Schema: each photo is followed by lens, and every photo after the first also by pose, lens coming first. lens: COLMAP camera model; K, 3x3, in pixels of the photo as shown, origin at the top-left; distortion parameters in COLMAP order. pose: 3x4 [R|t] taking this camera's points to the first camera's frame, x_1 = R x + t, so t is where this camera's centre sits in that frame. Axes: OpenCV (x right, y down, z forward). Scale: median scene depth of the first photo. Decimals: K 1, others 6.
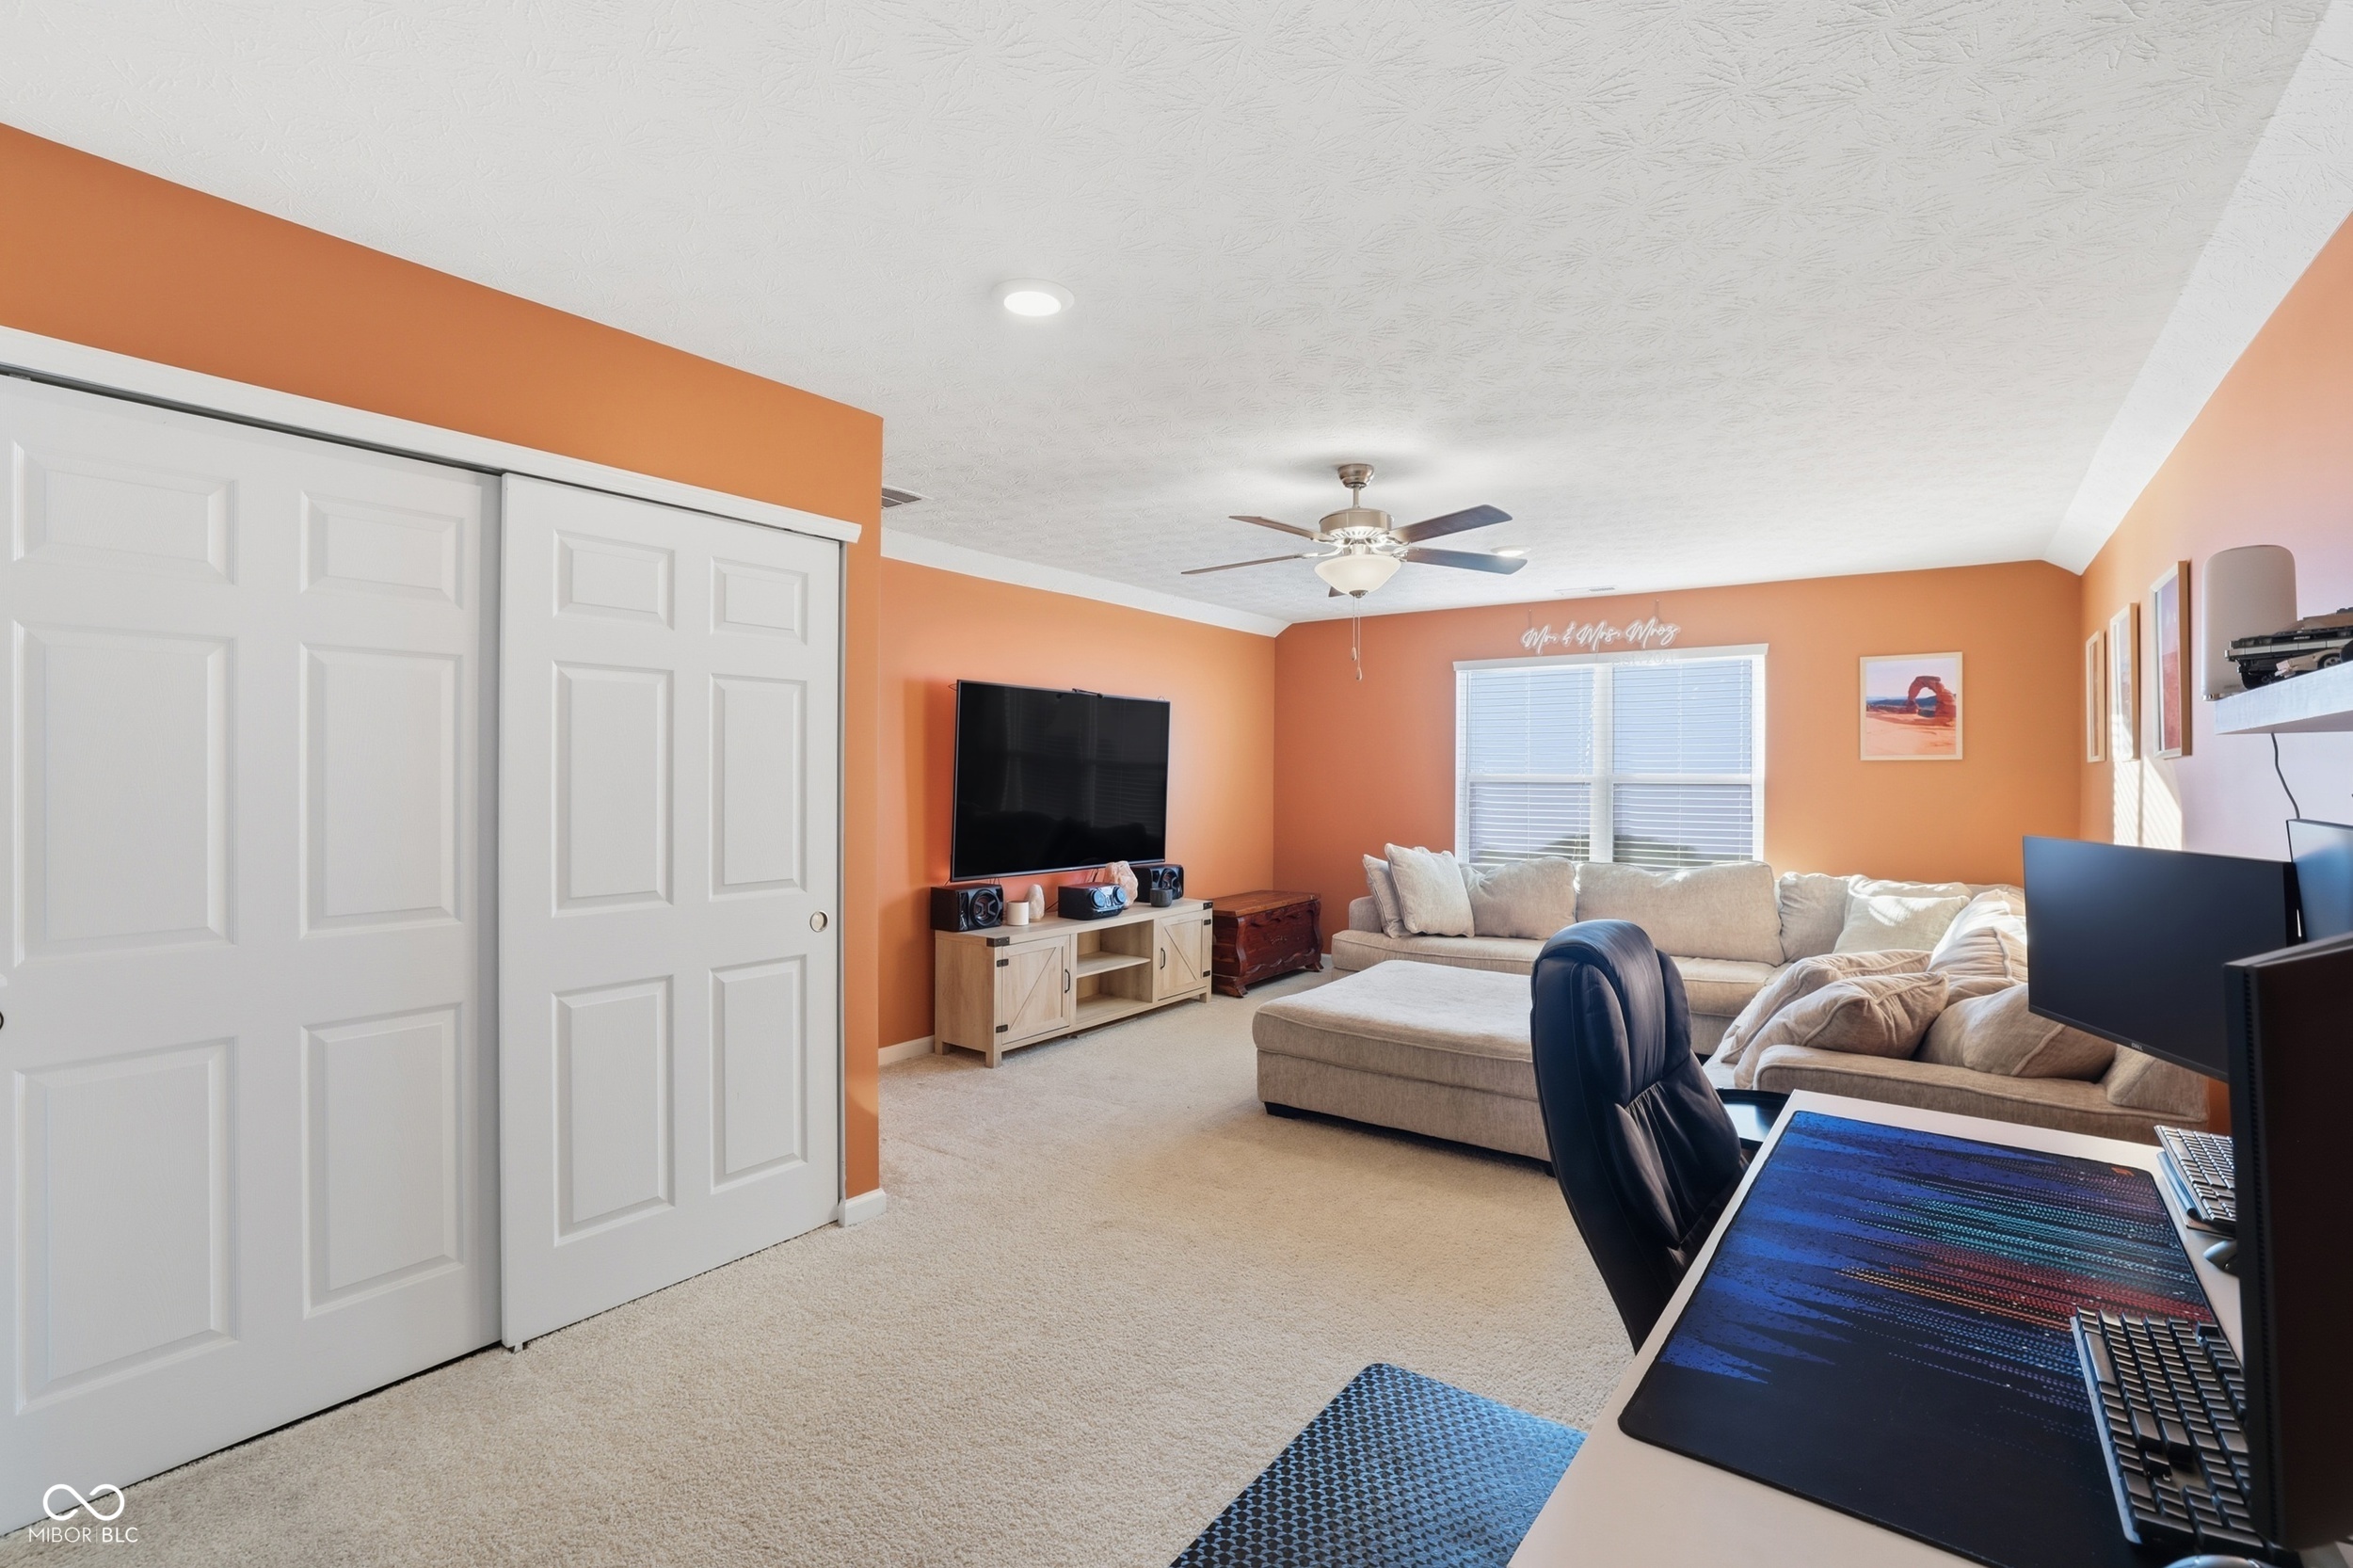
lens RADIAL K [[1002.3, 0, 1174.0], [0, 1002.3, 769.8], [0, 0, 1]] dist [0.001600, 0.000010]
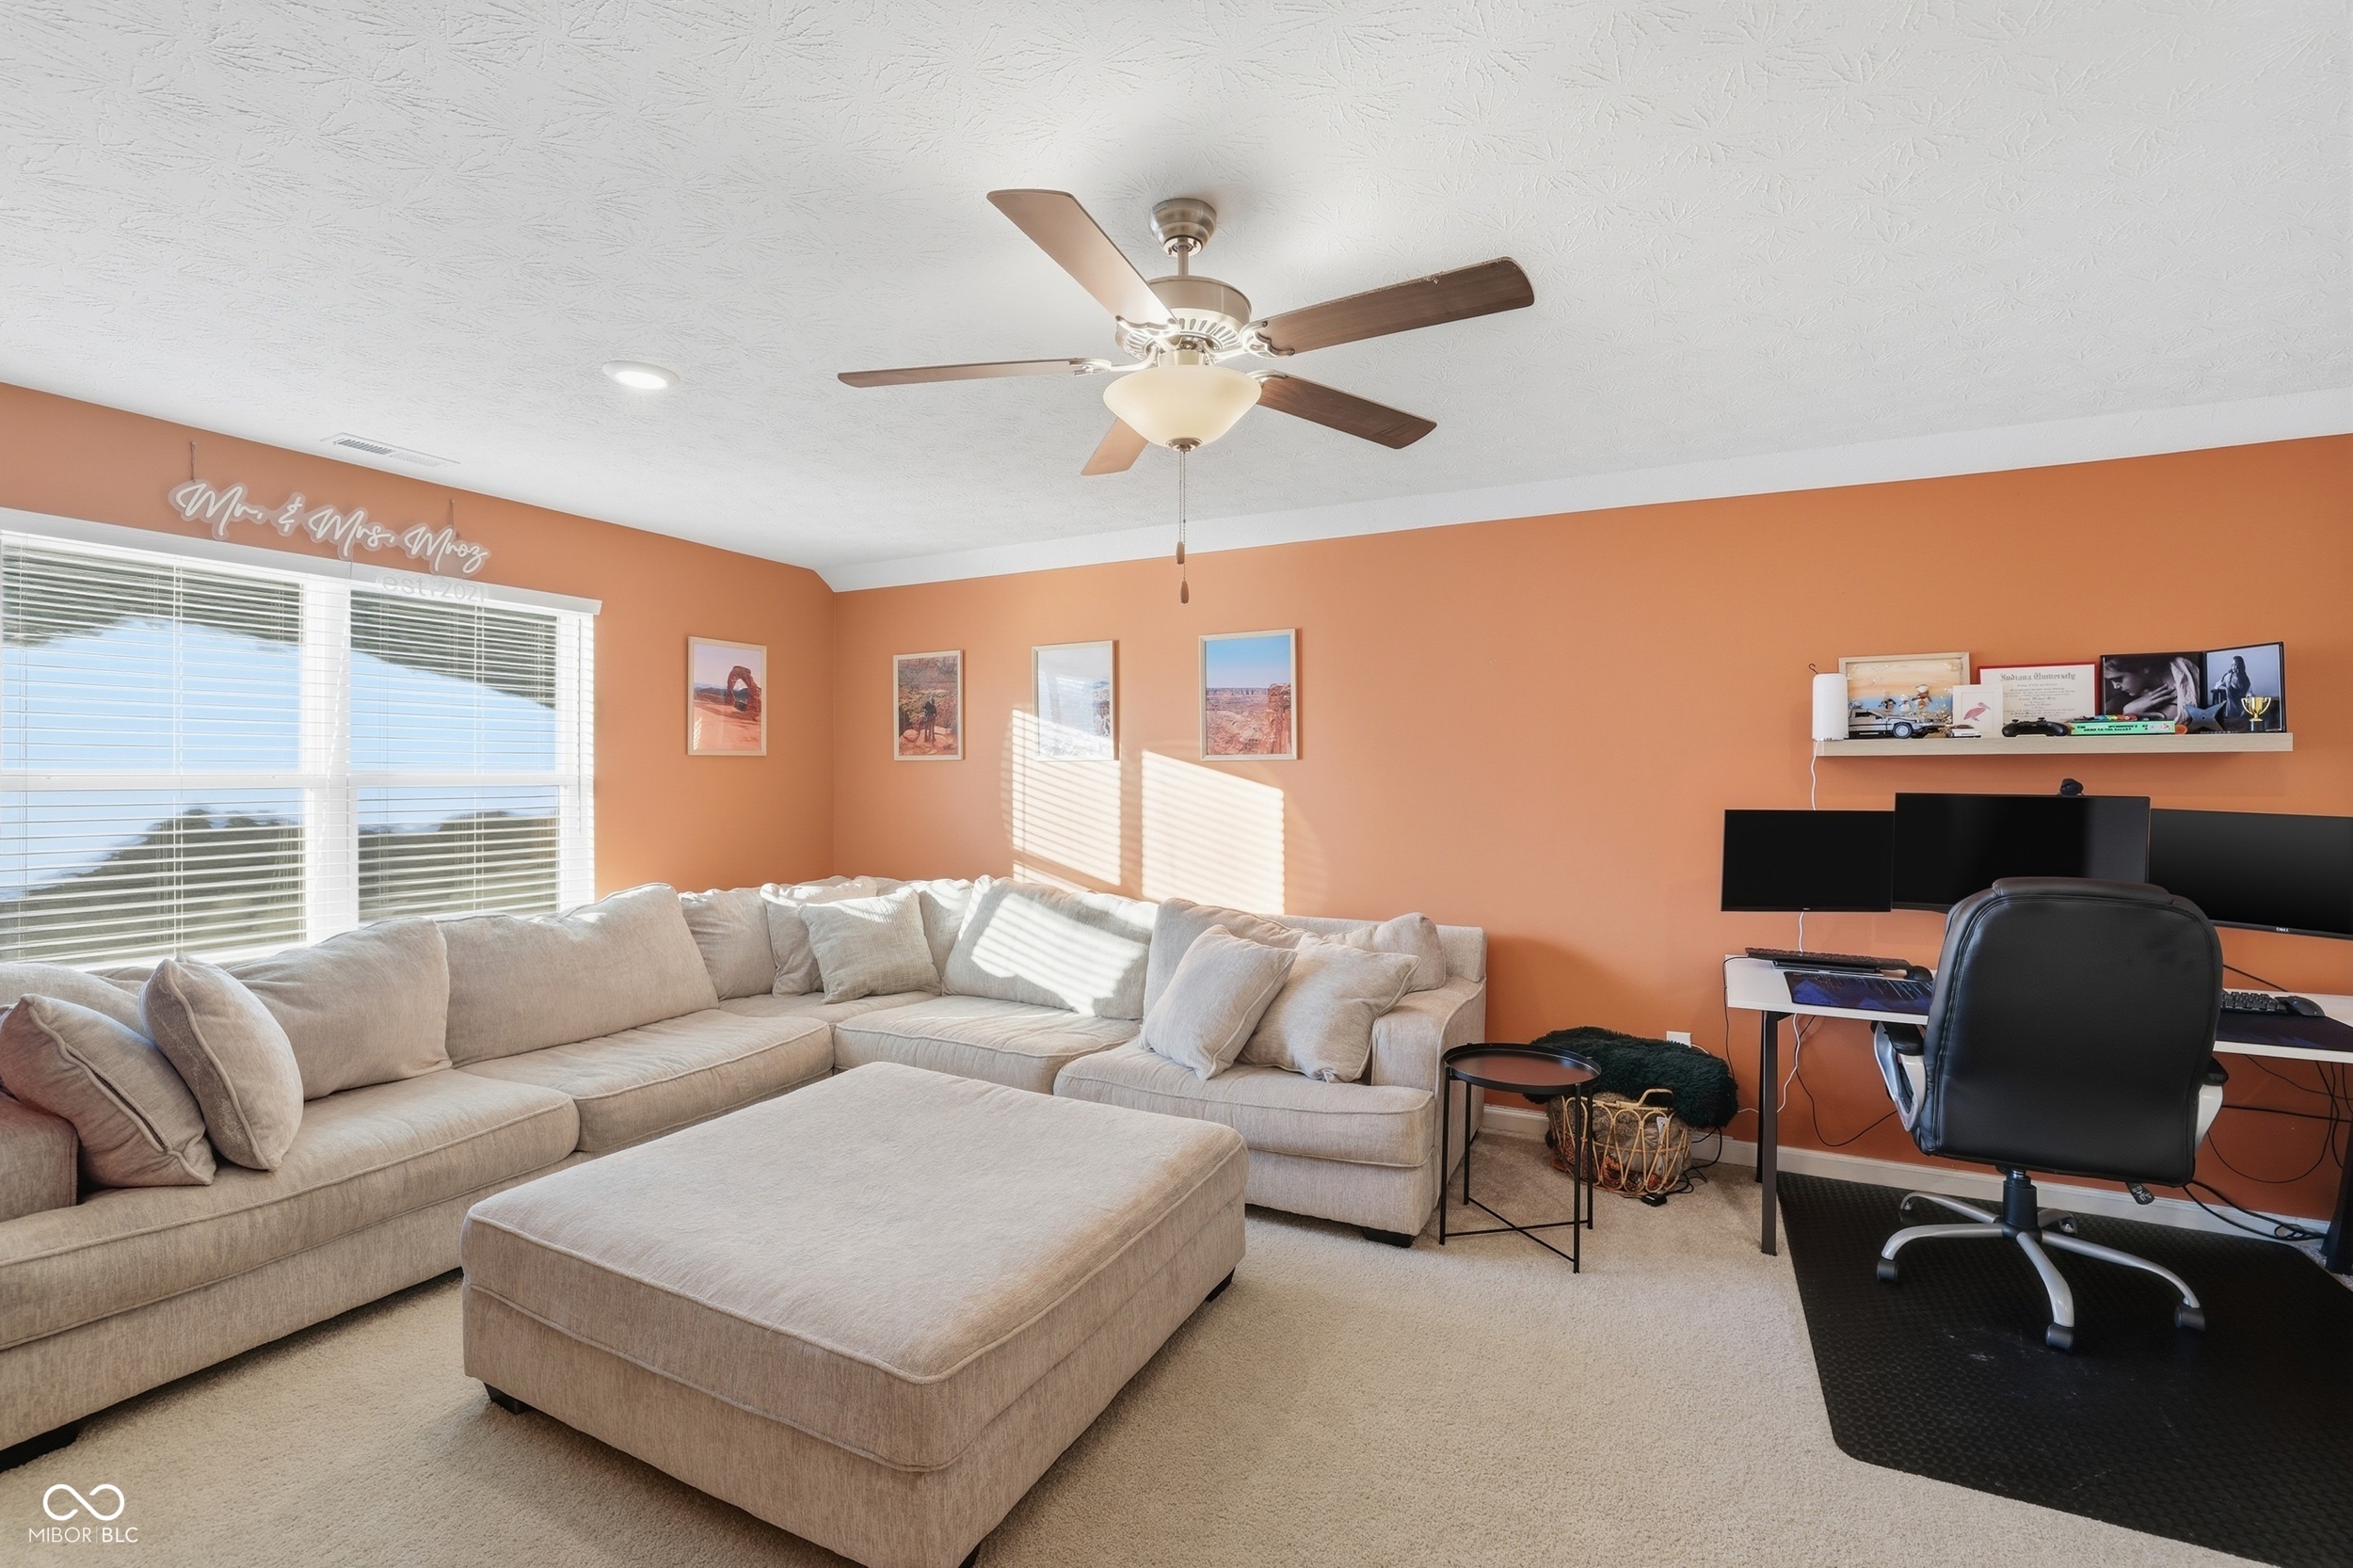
lens RADIAL K [[1002.3, 0, 1177.6], [0, 1002.3, 771.5], [0, 0, 1]] dist [0.001600, 0.000010]
pose [[-0.154756, -0.003158, 0.987948, -0.242356], [0.008577, 0.999953, 0.004540, 0.004576], [-0.987916, 0.009177, -0.154721, 0.713047]]
